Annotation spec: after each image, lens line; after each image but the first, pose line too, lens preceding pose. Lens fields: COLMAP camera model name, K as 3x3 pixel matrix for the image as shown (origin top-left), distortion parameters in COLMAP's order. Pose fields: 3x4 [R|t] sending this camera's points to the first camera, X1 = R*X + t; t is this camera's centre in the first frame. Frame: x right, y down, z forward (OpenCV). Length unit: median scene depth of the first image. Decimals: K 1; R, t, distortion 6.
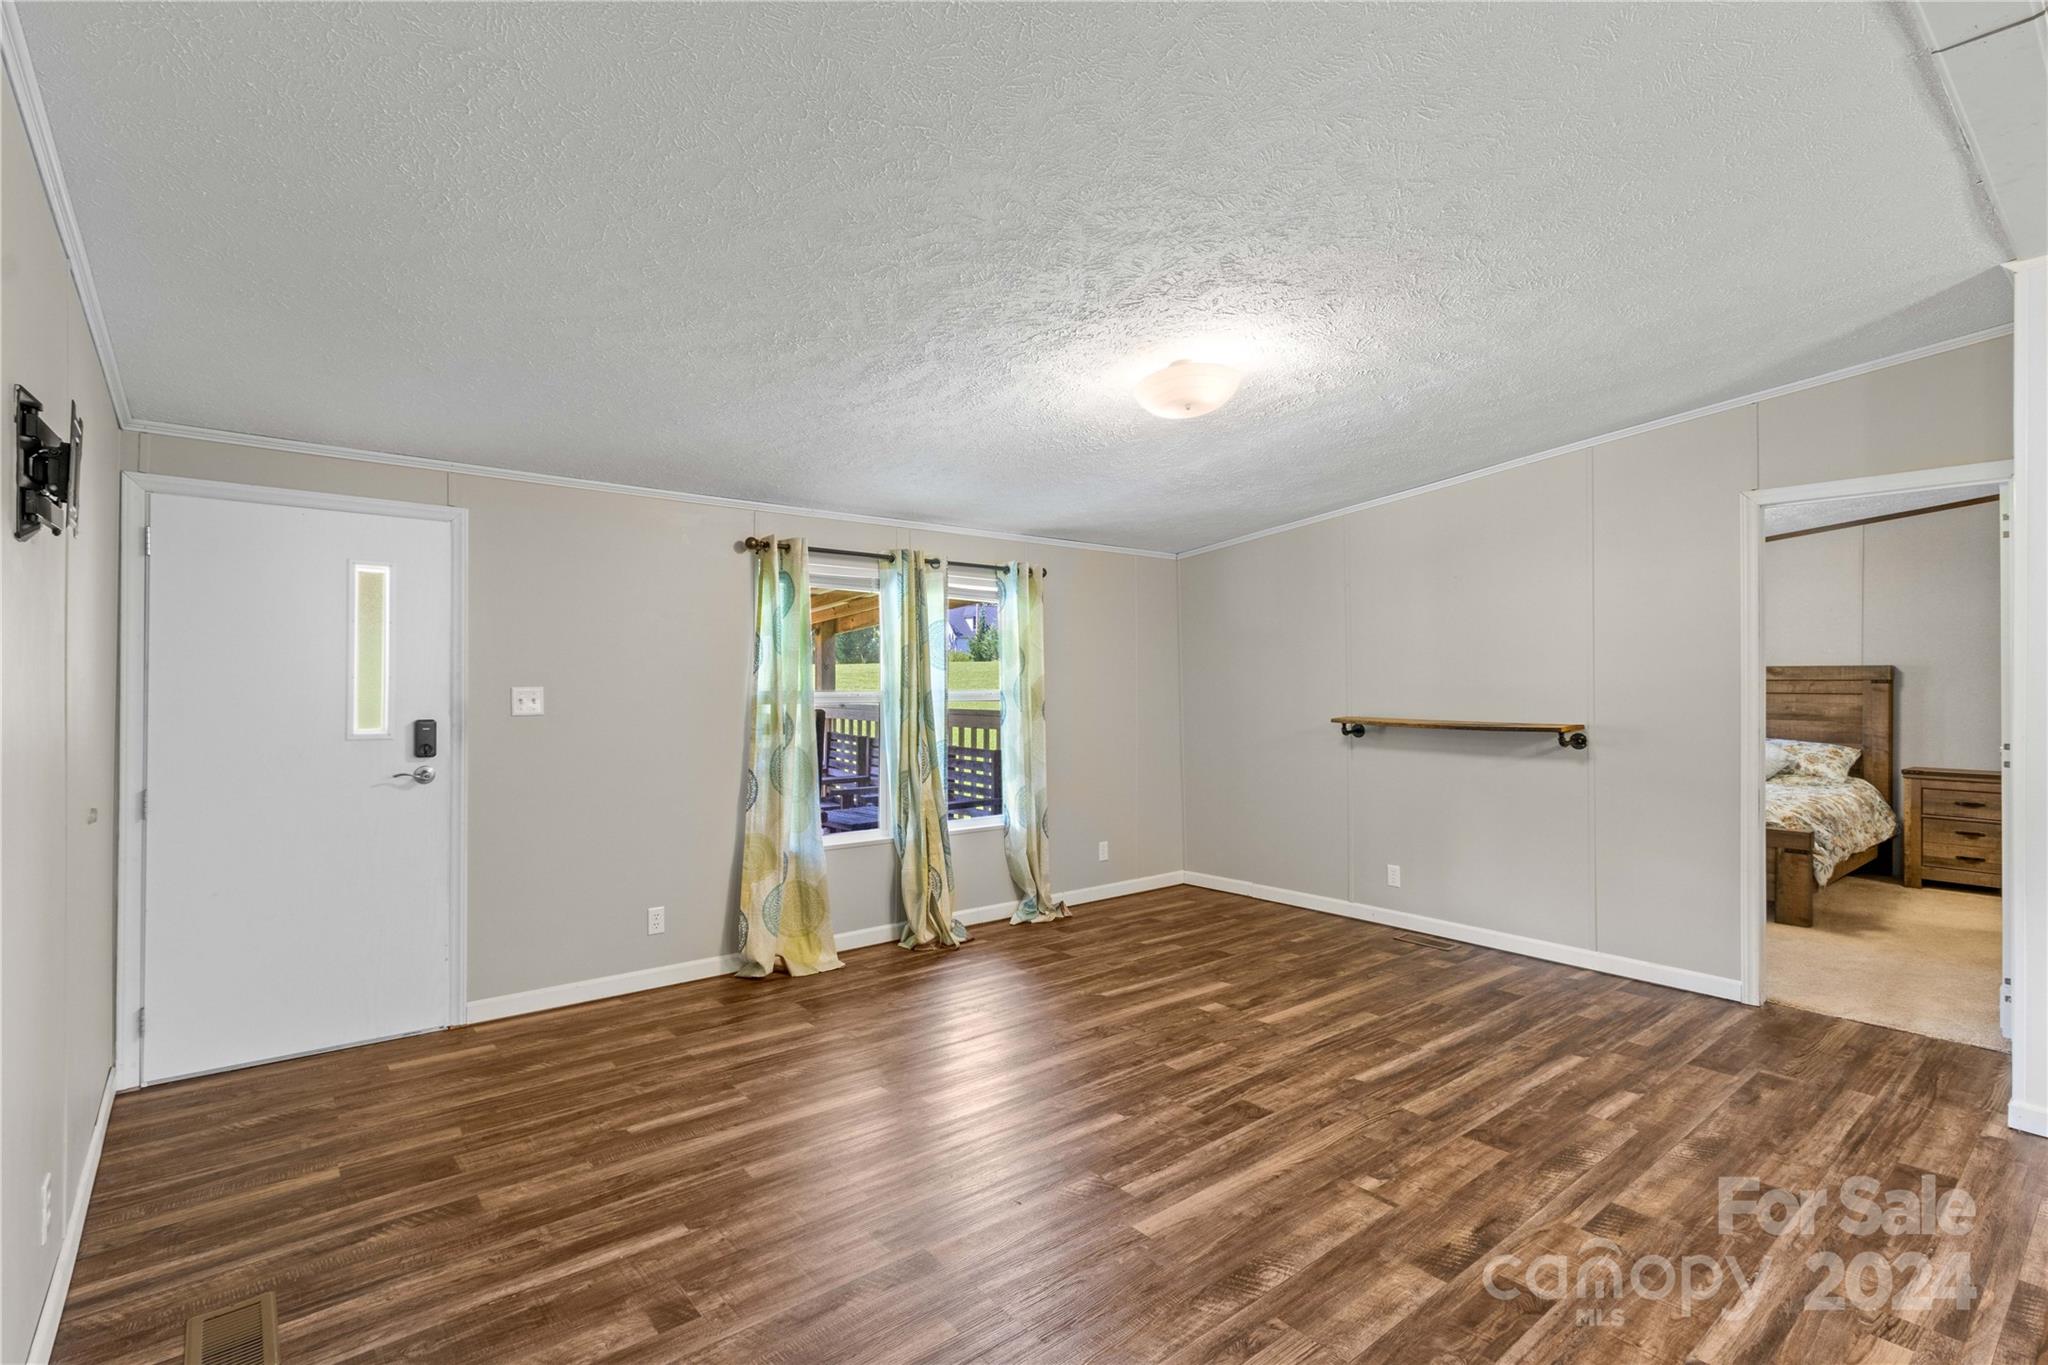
lens RADIAL K [[951.5, 0, 1025.4], [0, 951.5, 678.5], [0, 0, 1]] dist [0.007409, -0.003309]
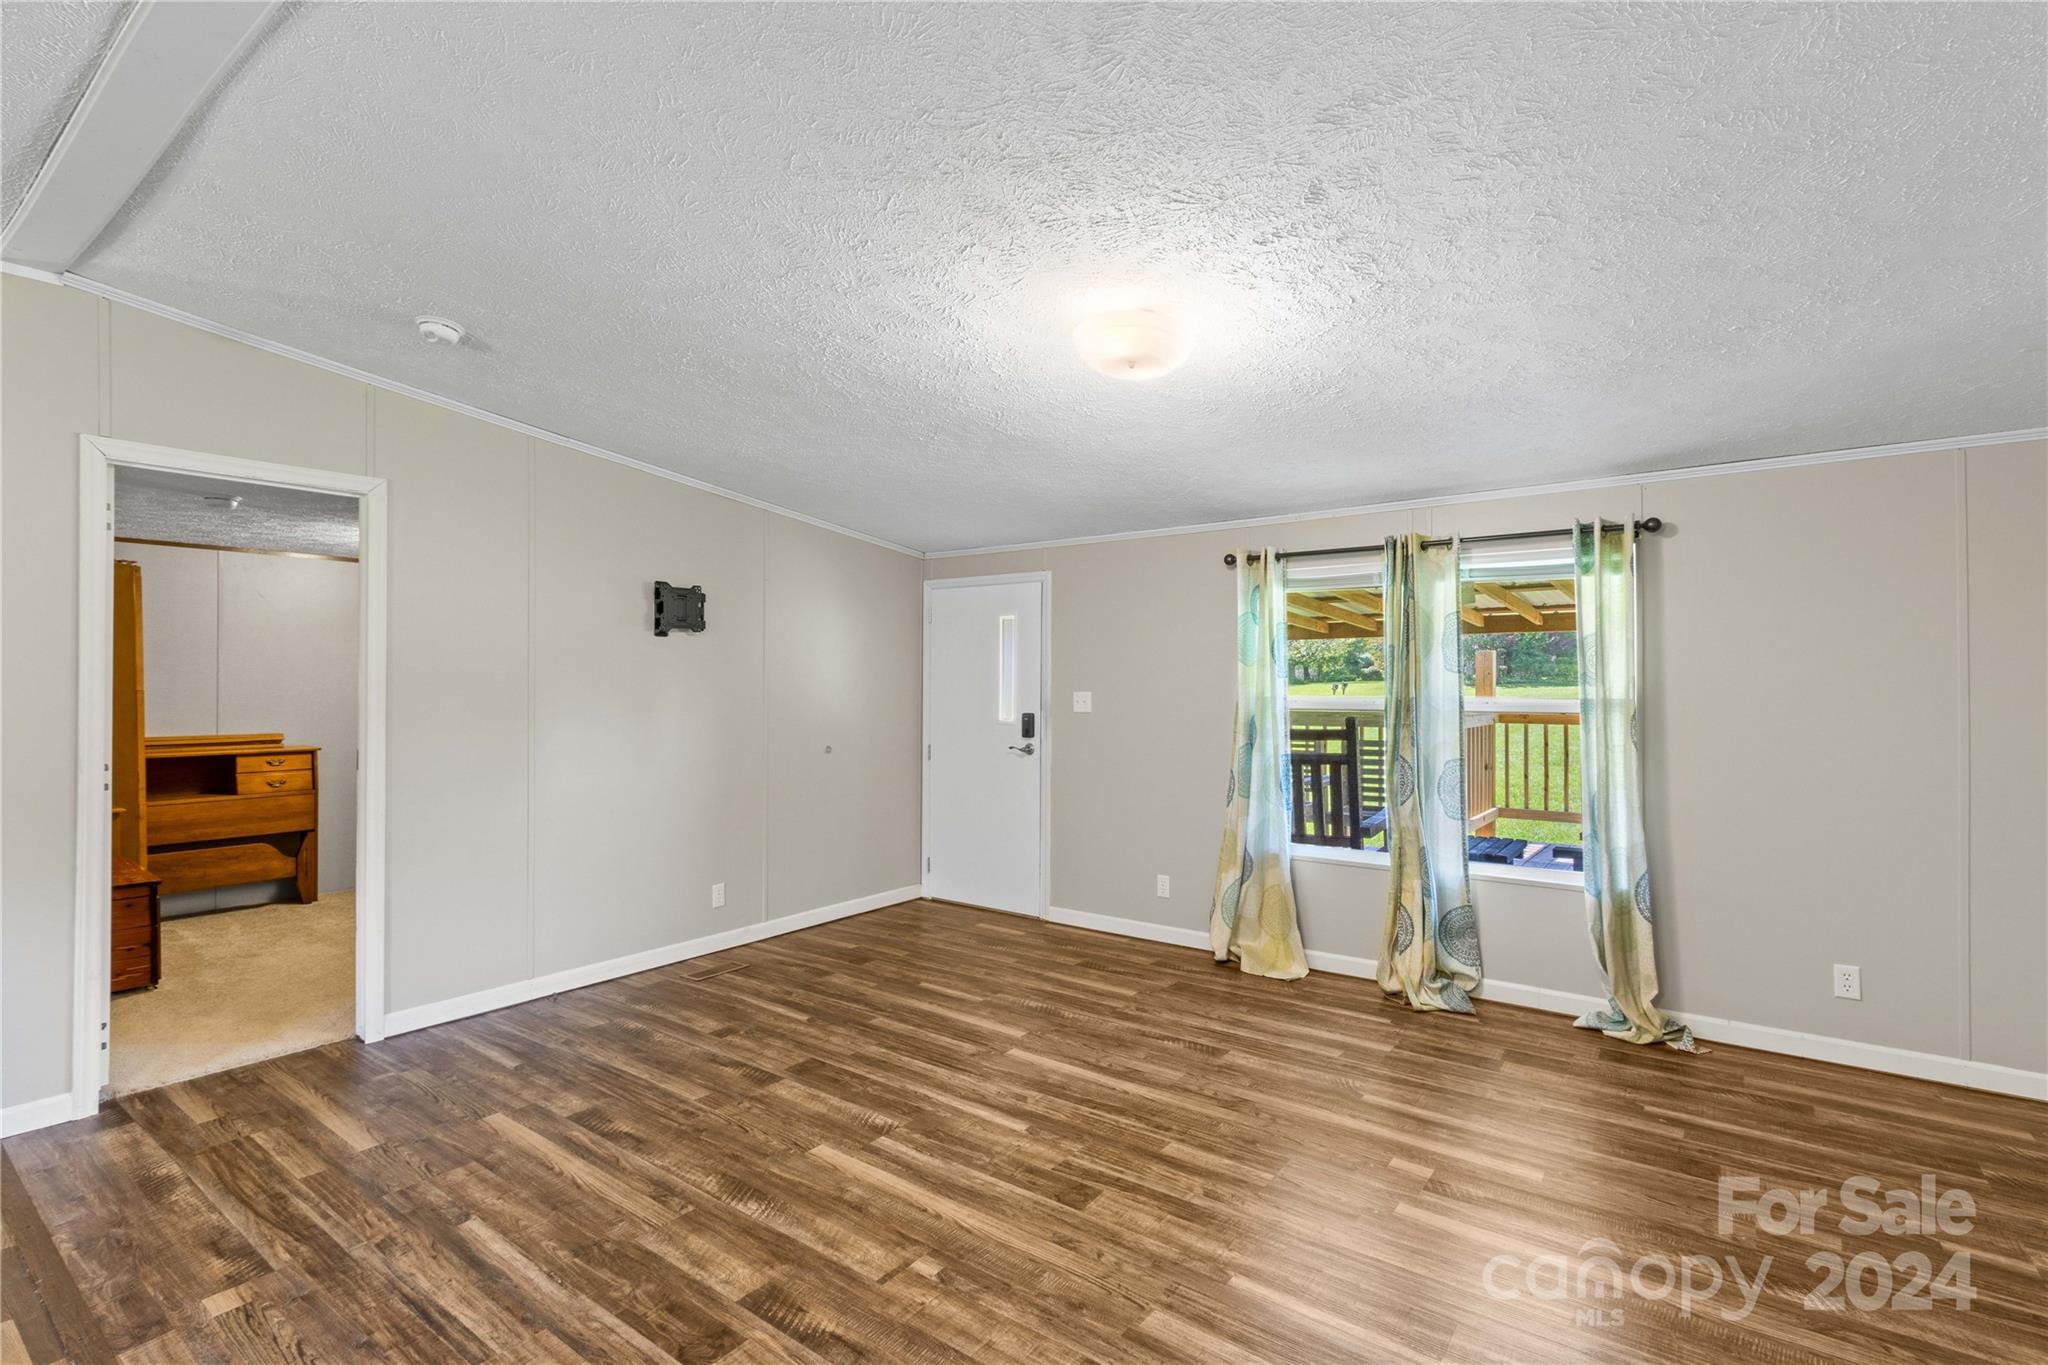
lens RADIAL K [[951.5, 0, 1007.9], [0, 951.5, 677.5], [0, 0, 1]] dist [0.007409, -0.003309]
pose [[0.238059, -0.012184, -0.971174, 0.952736], [0.002297, 0.999926, -0.011982, 0.005599], [0.971248, 0.000622, 0.238070, 0.676434]]
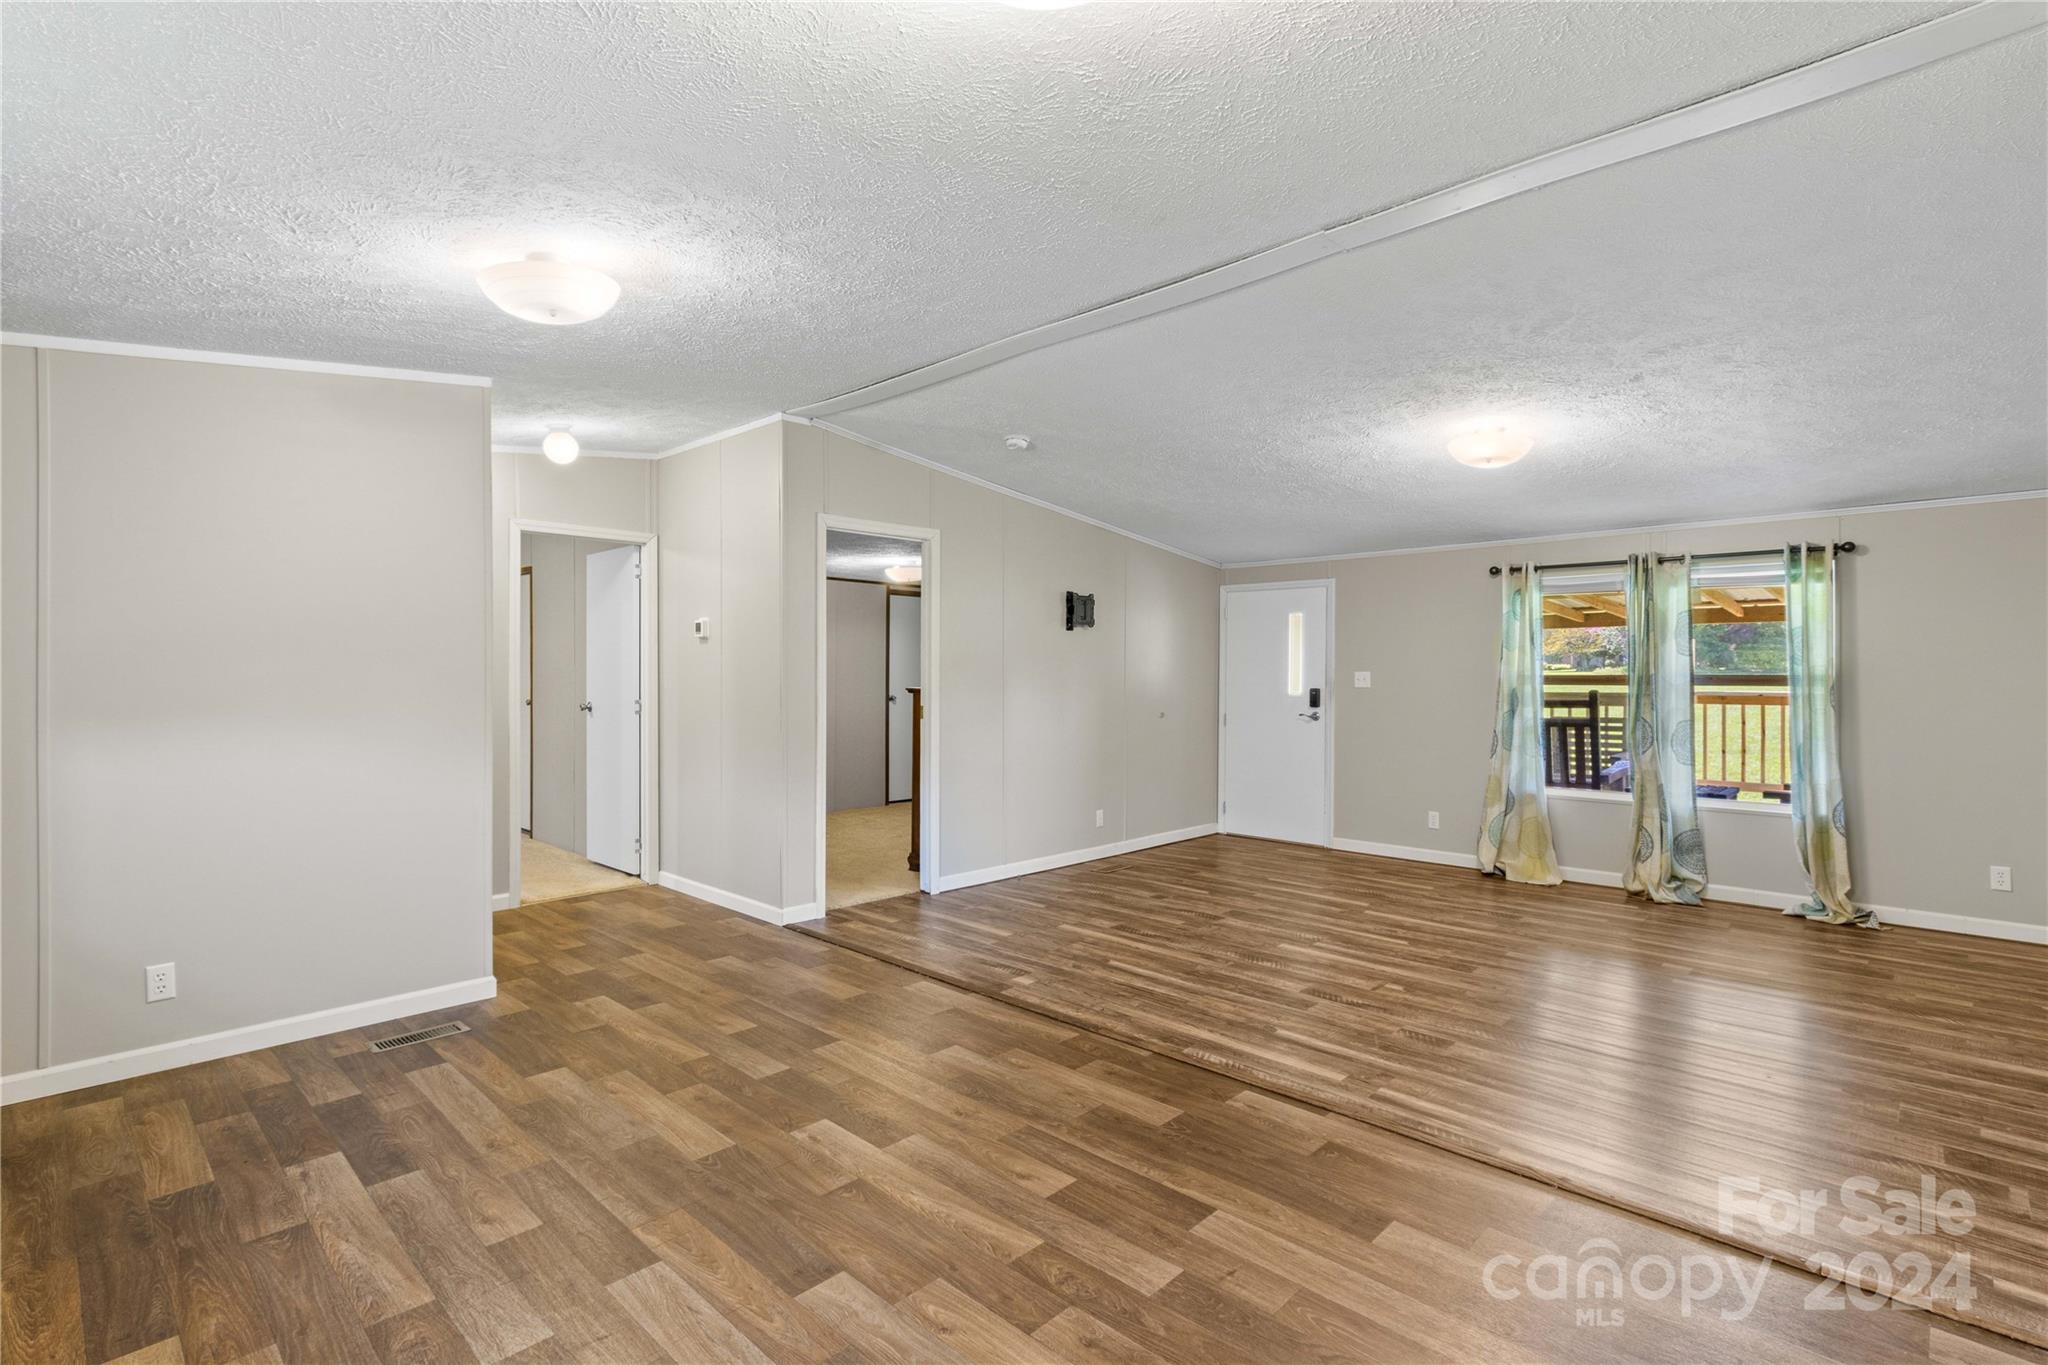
lens RADIAL K [[951.5, 0, 1015.0], [0, 951.5, 672.4], [0, 0, 1]] dist [0.007409, -0.003309]
pose [[0.116543, -0.006673, -0.993163, 1.414778], [-0.000445, 0.999977, -0.006771, 0.027133], [0.993186, 0.001231, 0.116537, 0.168834]]
